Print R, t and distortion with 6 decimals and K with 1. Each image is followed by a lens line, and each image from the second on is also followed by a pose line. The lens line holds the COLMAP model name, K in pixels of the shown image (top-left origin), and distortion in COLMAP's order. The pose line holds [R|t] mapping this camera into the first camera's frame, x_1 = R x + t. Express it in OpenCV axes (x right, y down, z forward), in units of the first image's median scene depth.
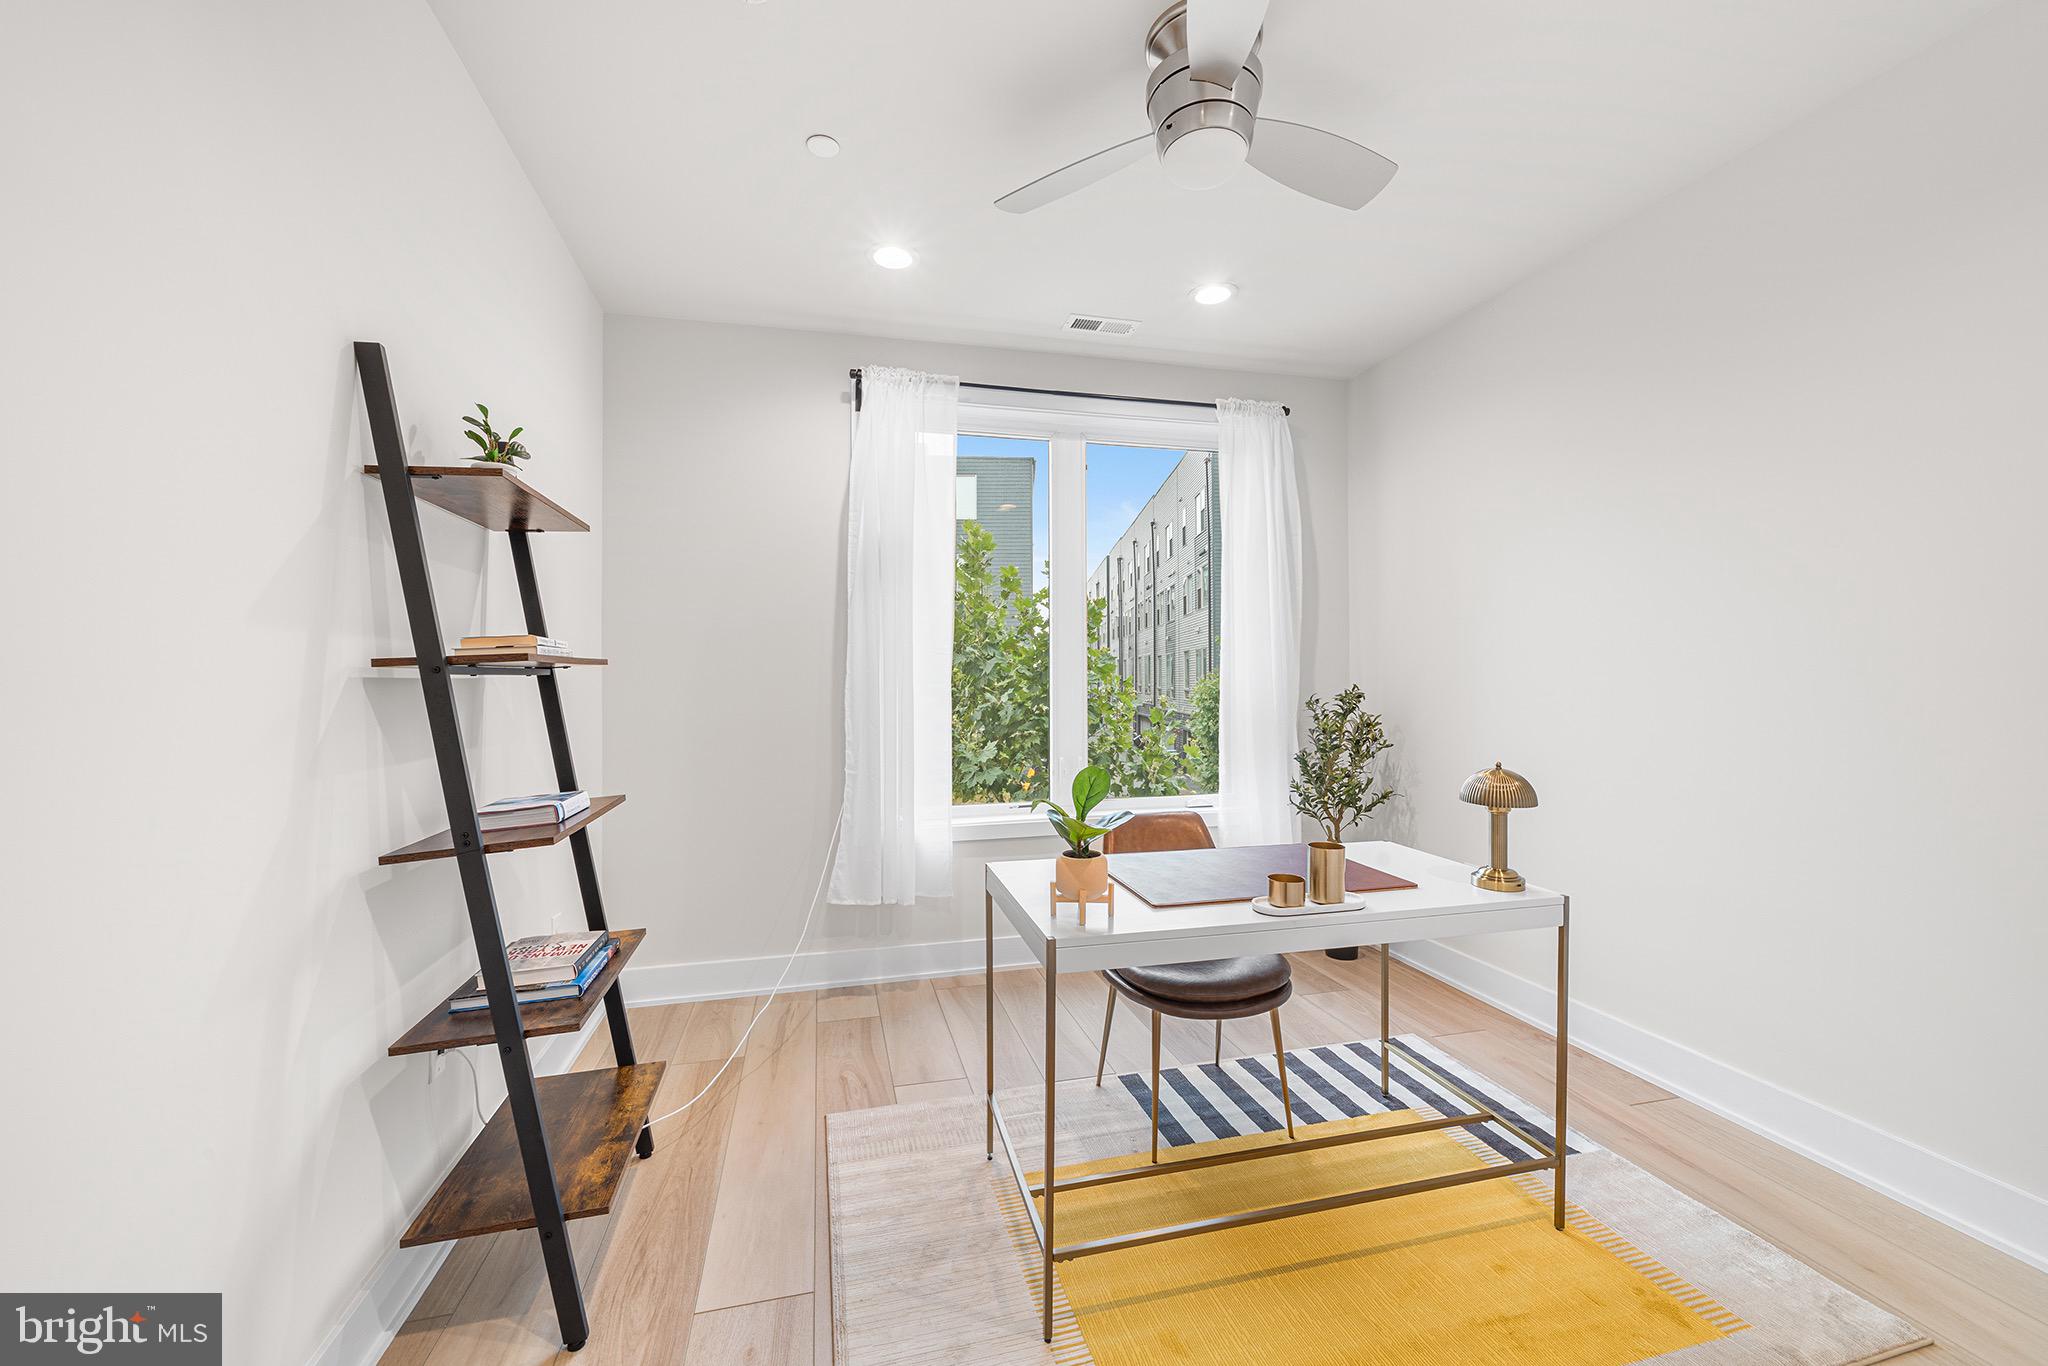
lens RADIAL K [[769.4, 0, 1036.9], [0, 769.4, 676.9], [0, 0, 1]] dist [0.002351, 0.000411]
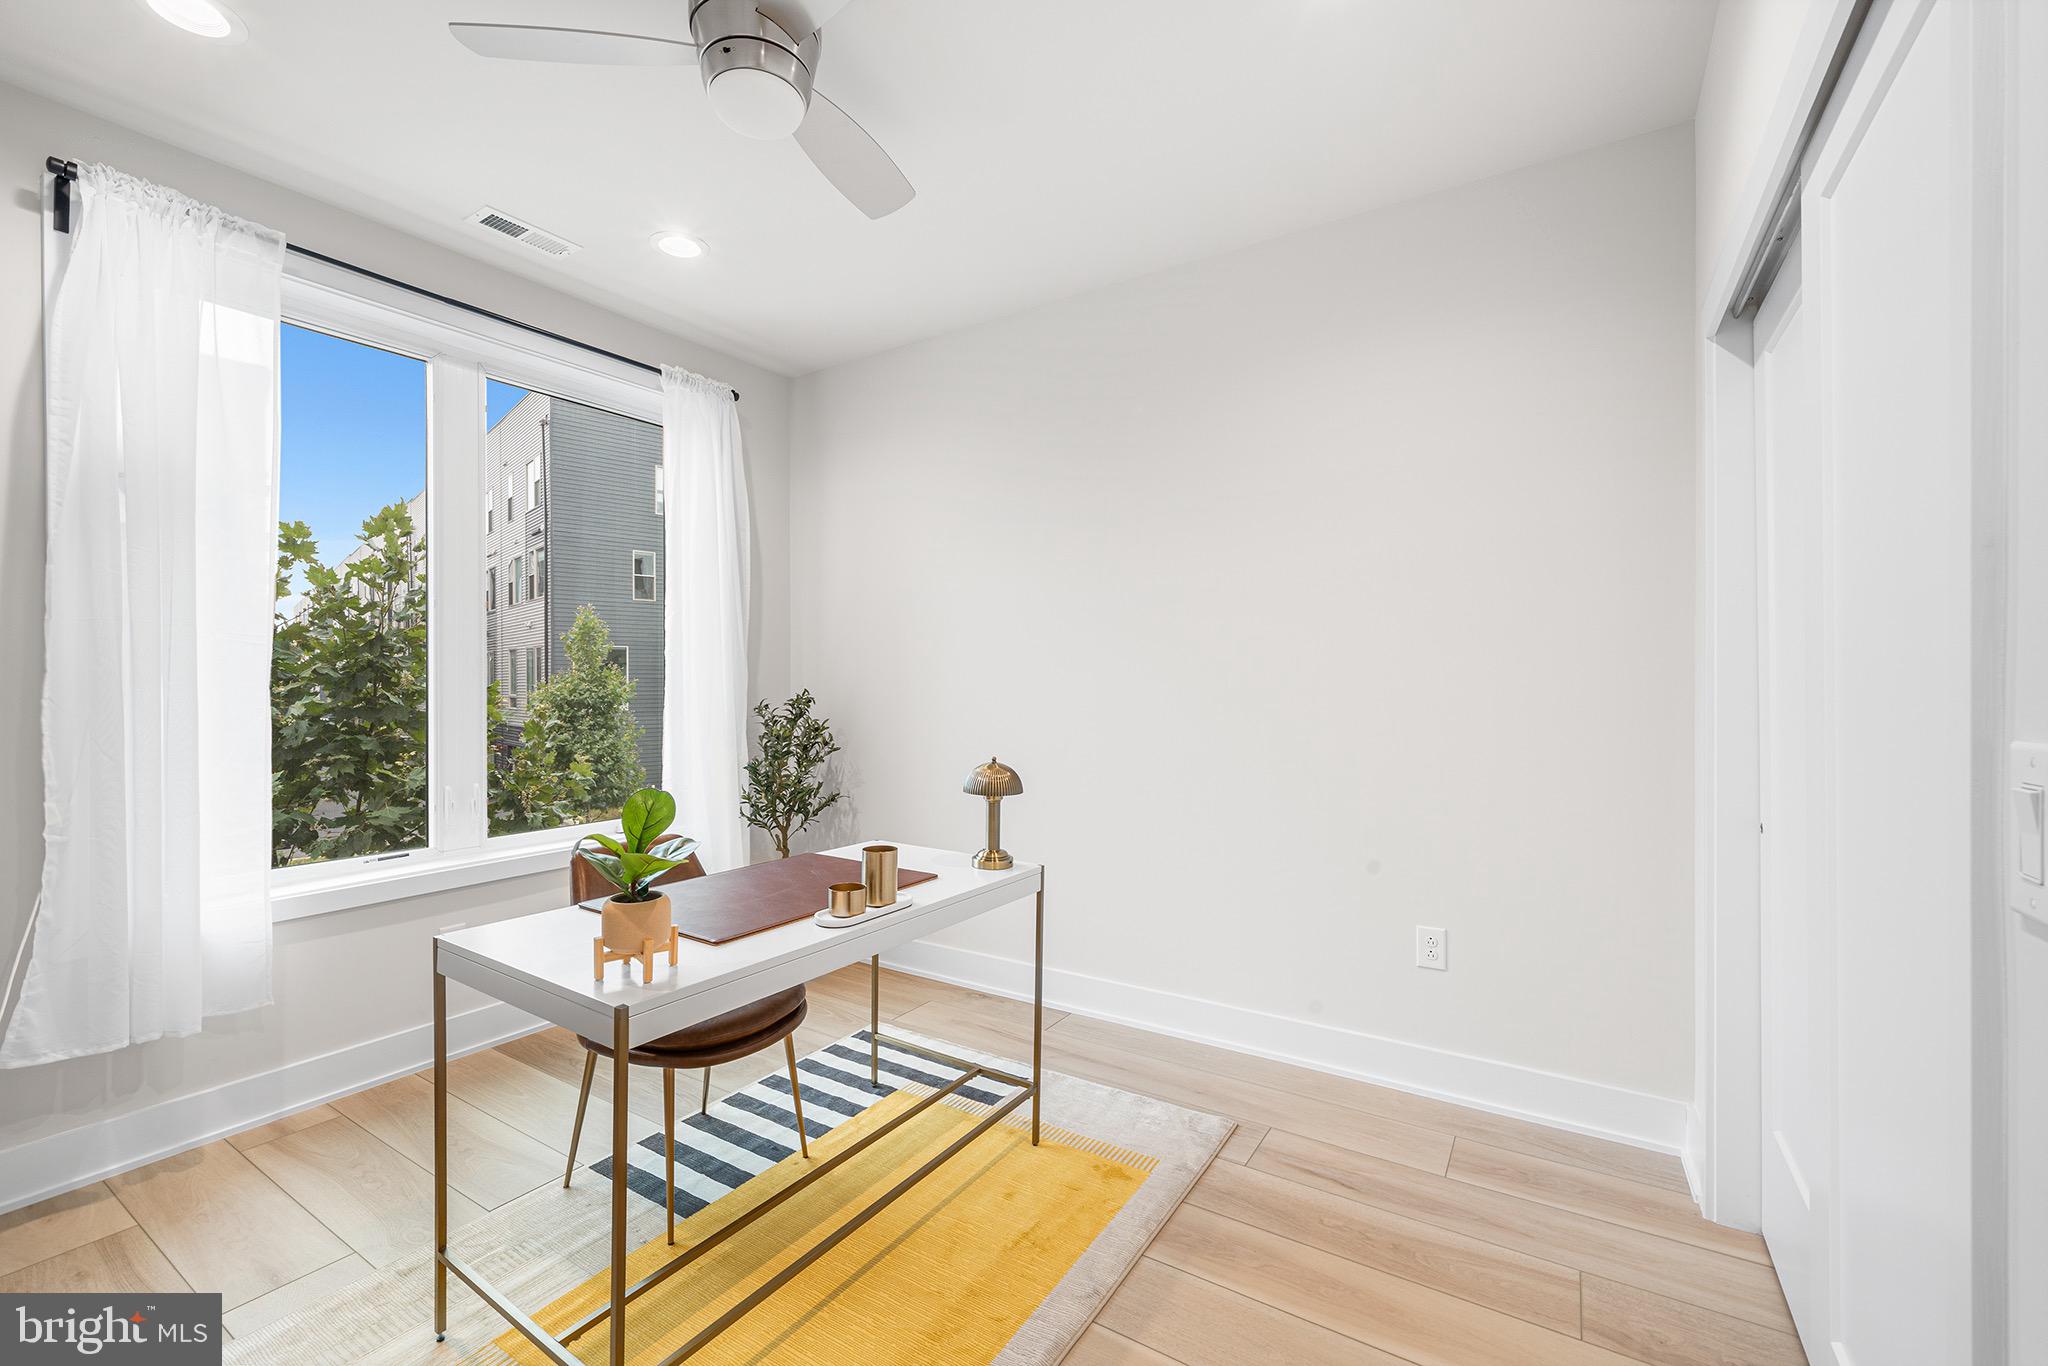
lens RADIAL K [[809.7, 0, 1032.9], [0, 809.7, 691.6], [0, 0, 1]] dist [0.003079, 0.000170]
pose [[0.759194, -0.004530, 0.650848, -0.100562], [-0.003217, 0.999937, 0.010712, 0.001168], [-0.650856, -0.010226, 0.759132, 0.042785]]
